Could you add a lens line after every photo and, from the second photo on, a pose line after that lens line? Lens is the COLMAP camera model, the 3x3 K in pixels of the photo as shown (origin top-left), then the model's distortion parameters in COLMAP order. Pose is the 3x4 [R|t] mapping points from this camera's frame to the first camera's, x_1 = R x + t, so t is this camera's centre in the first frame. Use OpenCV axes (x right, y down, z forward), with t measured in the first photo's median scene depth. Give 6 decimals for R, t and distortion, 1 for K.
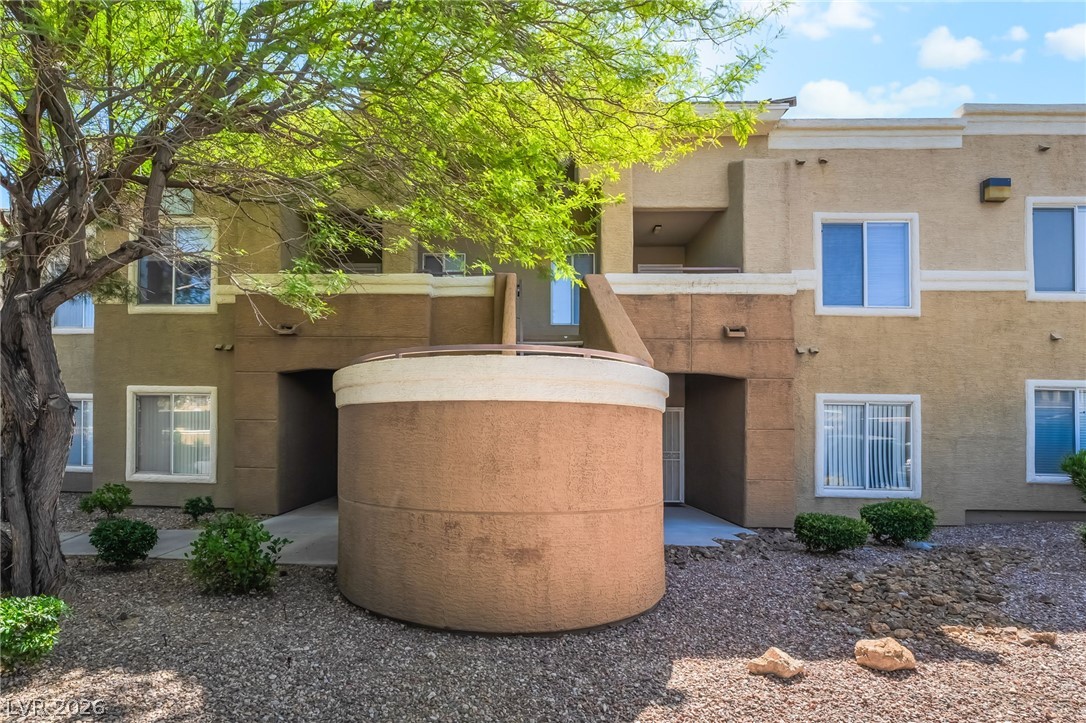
lens RADIAL K [[471.7, 0, 539.3], [0, 471.7, 367.7], [0, 0, 1]] dist [-0.008728, 0.000607]
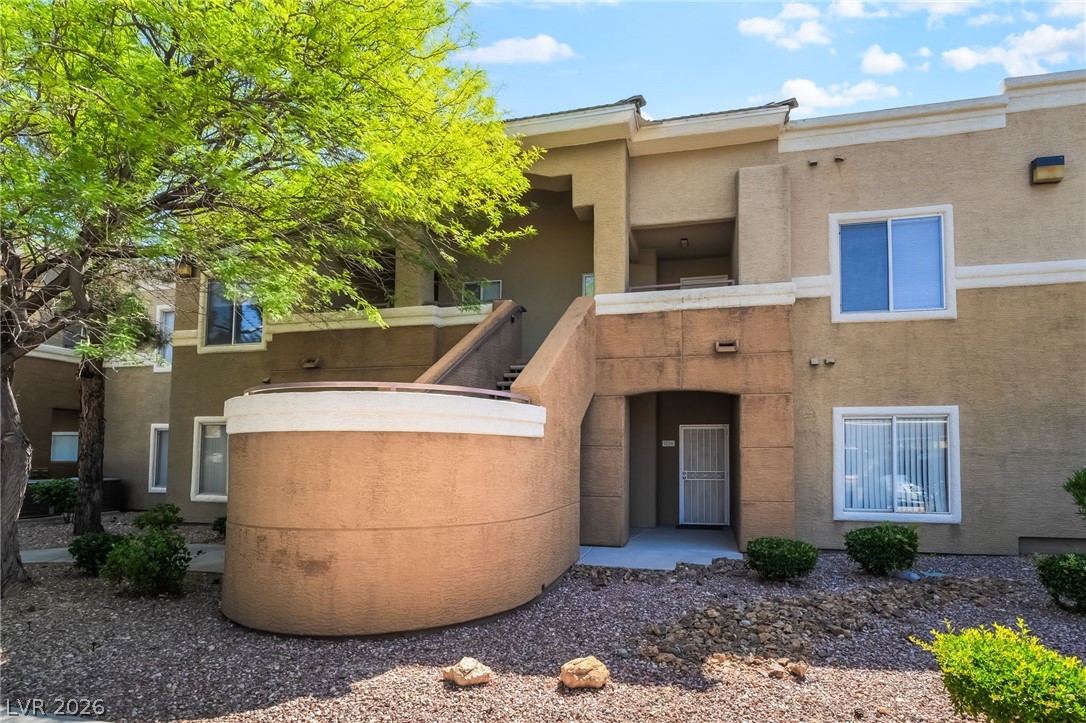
lens RADIAL K [[471.7, 0, 539.3], [0, 471.7, 367.7], [0, 0, 1]] dist [-0.008728, 0.000607]
pose [[0.985818, -0.041426, -0.162622, 0.175745], [0.034862, 0.998466, -0.043014, -0.003933], [0.164155, 0.036734, 0.985750, -0.013259]]
